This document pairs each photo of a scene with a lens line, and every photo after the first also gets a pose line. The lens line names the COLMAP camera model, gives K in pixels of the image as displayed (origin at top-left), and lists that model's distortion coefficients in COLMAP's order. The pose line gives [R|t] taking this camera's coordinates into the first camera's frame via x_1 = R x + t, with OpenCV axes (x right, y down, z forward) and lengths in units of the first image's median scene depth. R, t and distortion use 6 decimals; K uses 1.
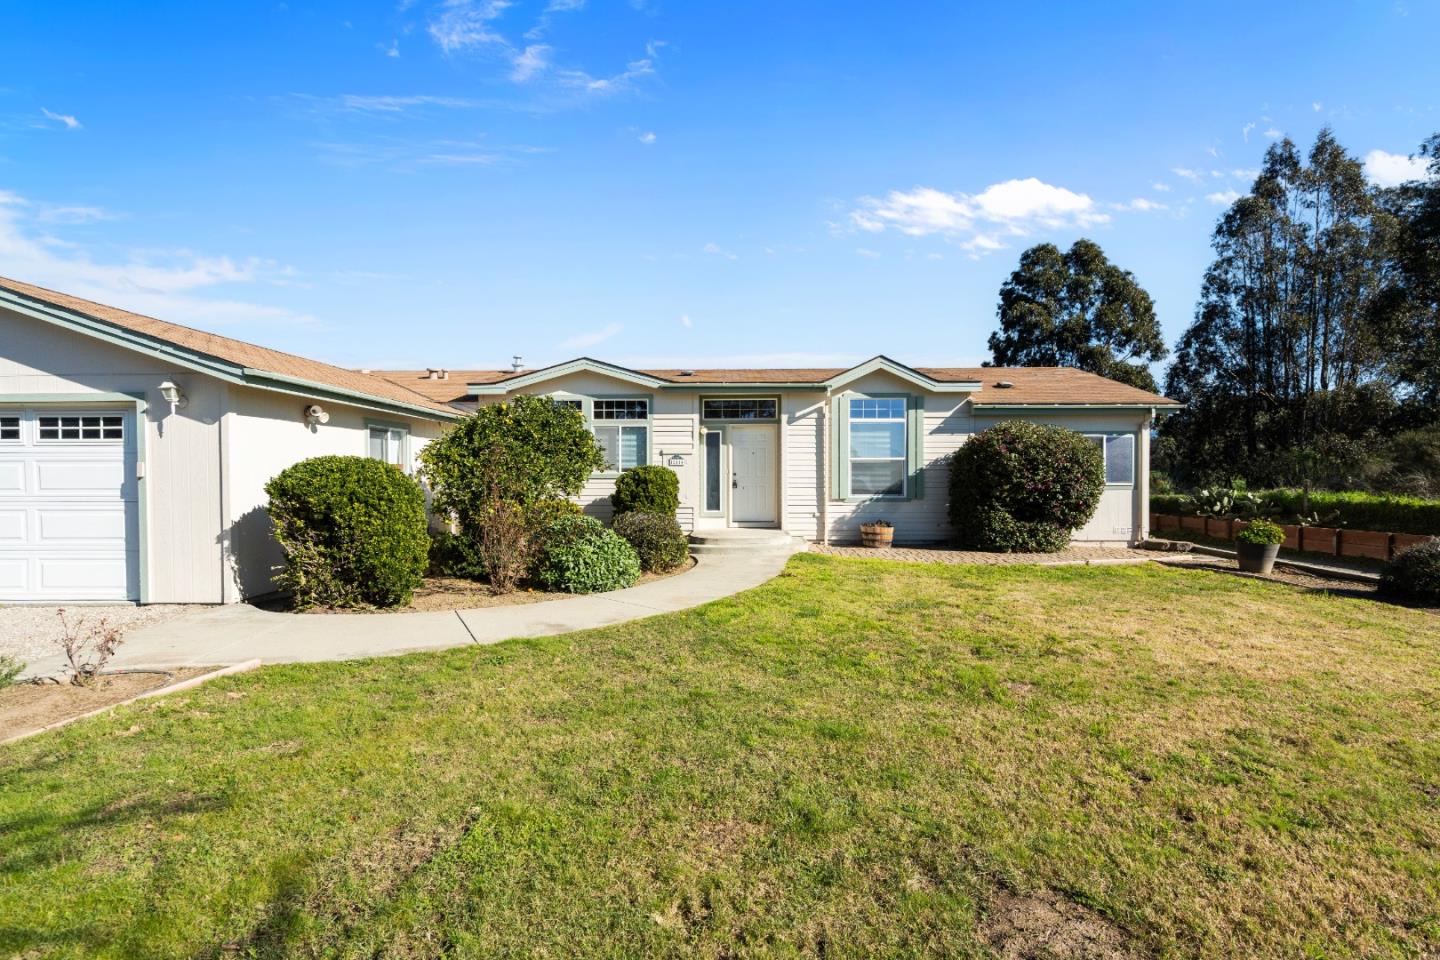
lens RADIAL K [[659.0, 0, 720.7], [0, 659.0, 487.4], [0, 0, 1]] dist [-0.000198, 0.000366]
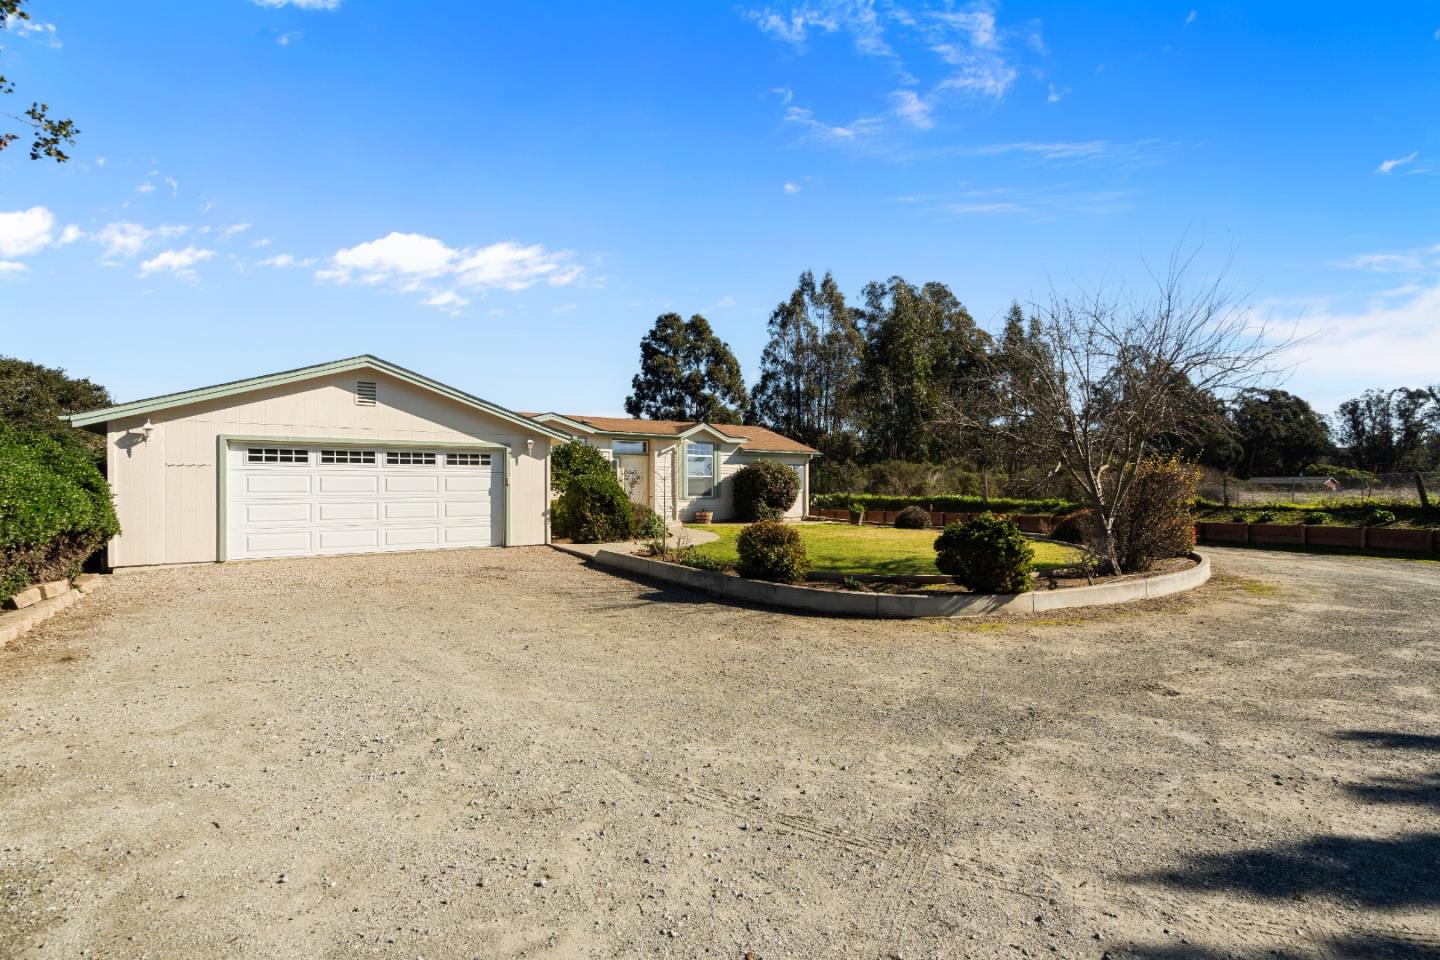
lens RADIAL K [[659.0, 0, 720.7], [0, 659.0, 487.4], [0, 0, 1]] dist [-0.000198, 0.000366]
pose [[0.816800, 0.000887, 0.576920, -0.744214], [0.009530, 0.999842, -0.015030, 0.015018], [-0.576842, 0.017775, 0.816663, -0.522272]]
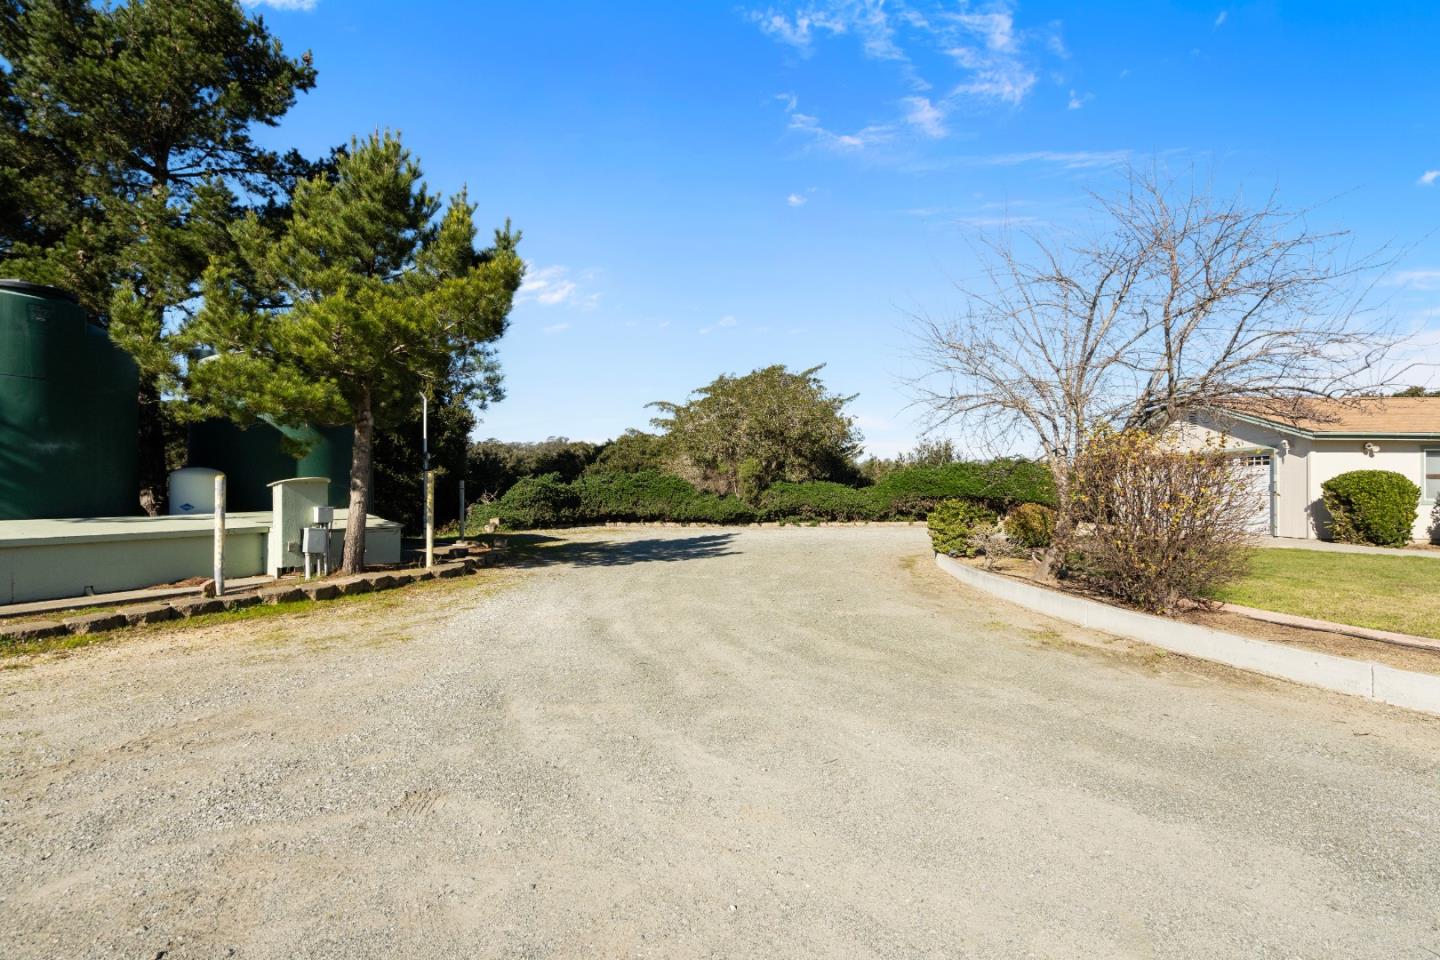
lens RADIAL K [[659.0, 0, 720.7], [0, 659.0, 487.4], [0, 0, 1]] dist [-0.000198, 0.000366]
pose [[0.045541, 0.003100, -0.998958, 0.658580], [-0.024574, 0.999696, 0.001982, 0.023823], [0.998660, 0.024459, 0.045603, -0.514973]]
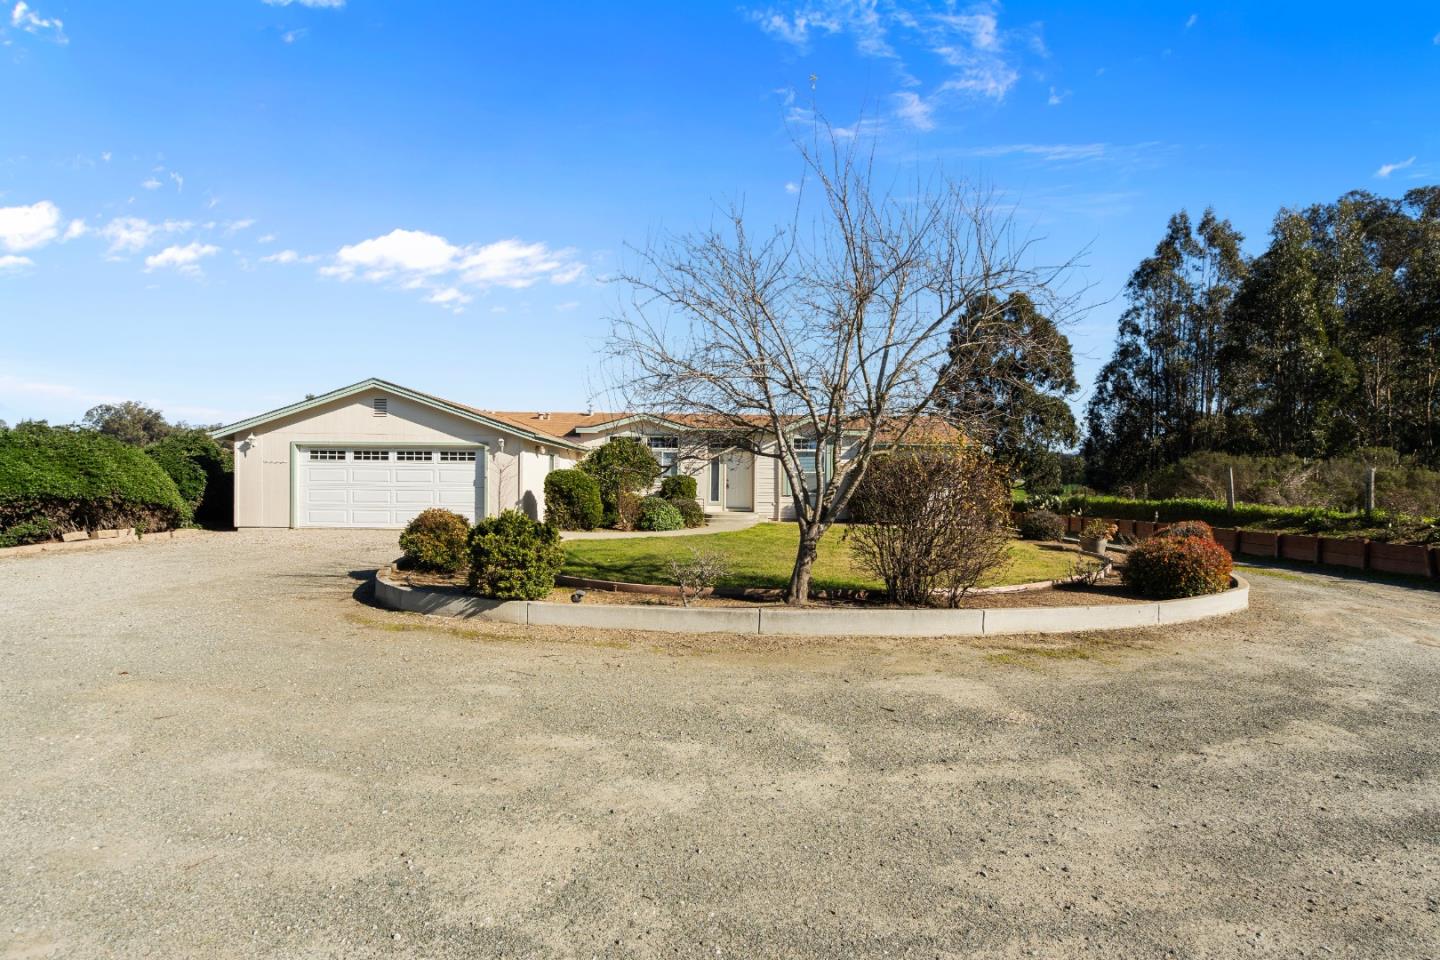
lens RADIAL K [[659.0, 0, 720.7], [0, 659.0, 487.4], [0, 0, 1]] dist [-0.000198, 0.000366]
pose [[0.999724, 0.012870, 0.019670, -0.029099], [-0.012608, 0.999831, -0.013378, 0.021394], [-0.019839, 0.013127, 0.999717, -0.706901]]
